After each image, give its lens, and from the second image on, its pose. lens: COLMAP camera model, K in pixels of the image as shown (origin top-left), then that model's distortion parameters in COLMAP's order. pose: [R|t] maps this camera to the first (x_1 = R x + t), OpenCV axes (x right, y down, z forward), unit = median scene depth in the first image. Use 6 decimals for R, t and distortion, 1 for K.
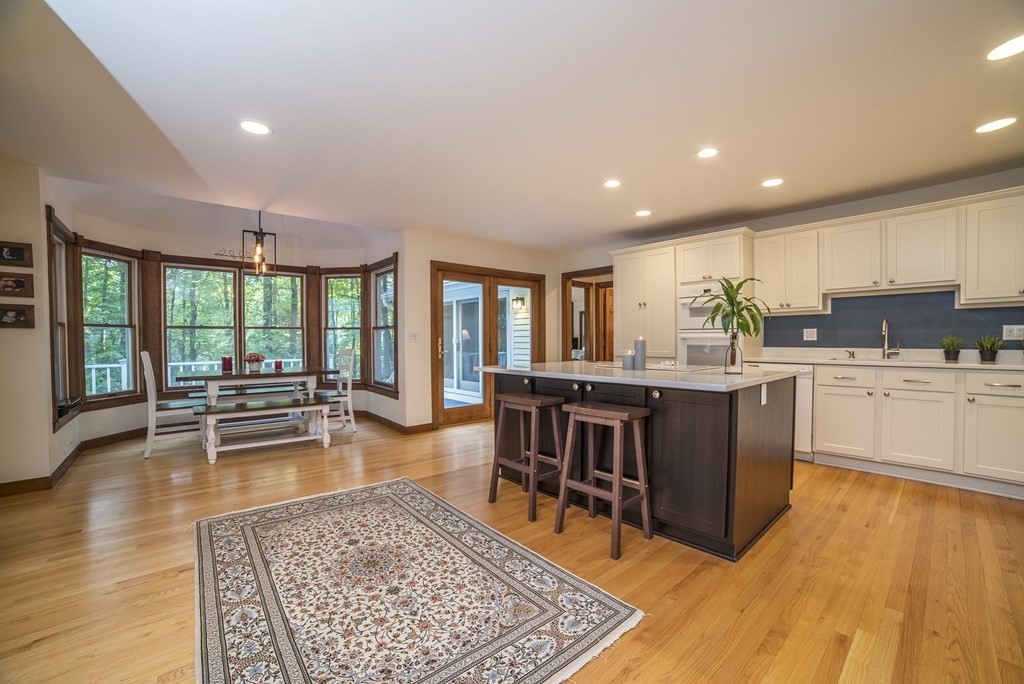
lens RADIAL K [[416.0, 0, 513.7], [0, 416.0, 346.1], [0, 0, 1]] dist [-0.104179, 0.035639]
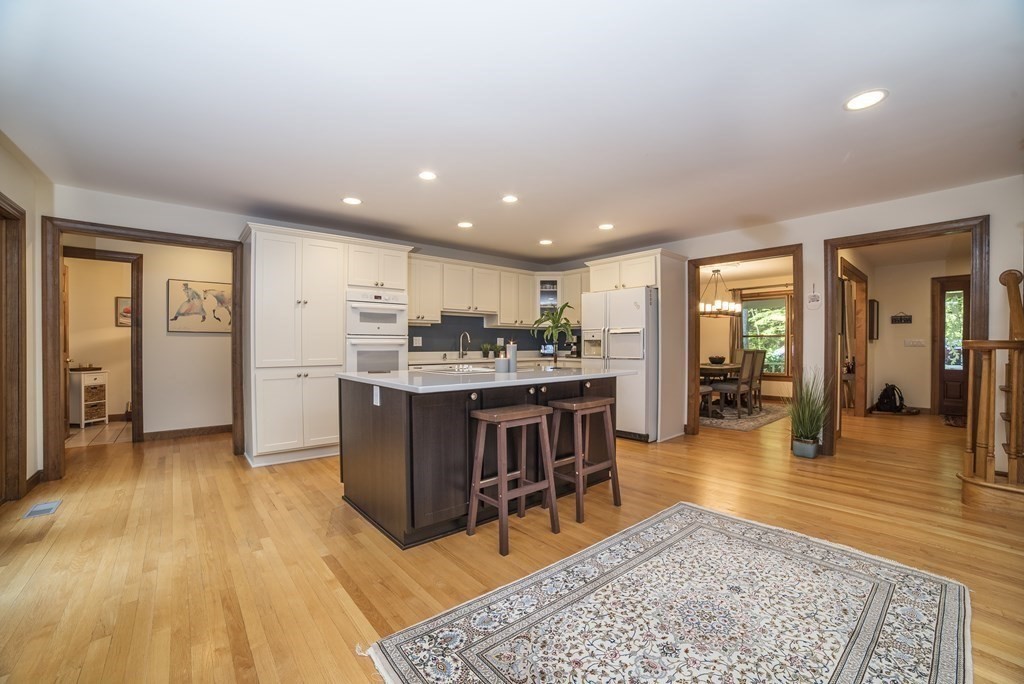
lens RADIAL K [[416.0, 0, 513.7], [0, 416.0, 346.1], [0, 0, 1]] dist [-0.104179, 0.035639]
pose [[0.000548, 0.001858, 0.999998, -0.758849], [0.015083, 0.999885, -0.001866, -0.009802], [-0.999886, 0.015084, 0.000520, 0.903901]]
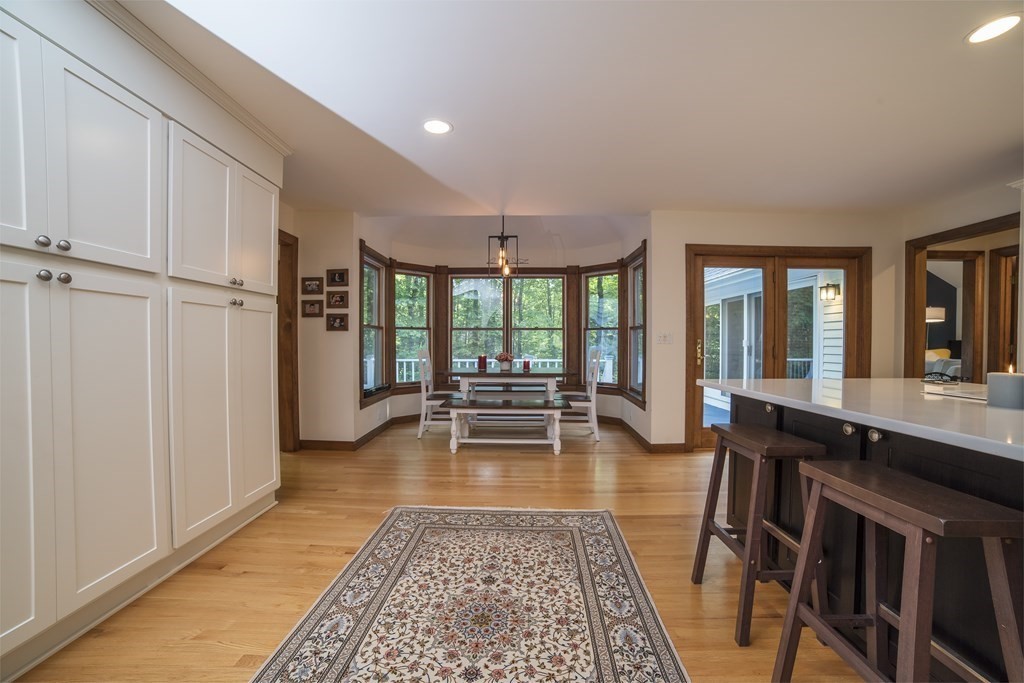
lens RADIAL K [[418.8, 0, 515.3], [0, 418.8, 347.1], [0, 0, 1]] dist [-0.101120, 0.036585]
pose [[0.748844, 0.014634, -0.662585, 0.143053], [-0.016396, 0.999859, 0.003553, -0.003147], [0.662544, 0.008203, 0.748978, 0.285142]]
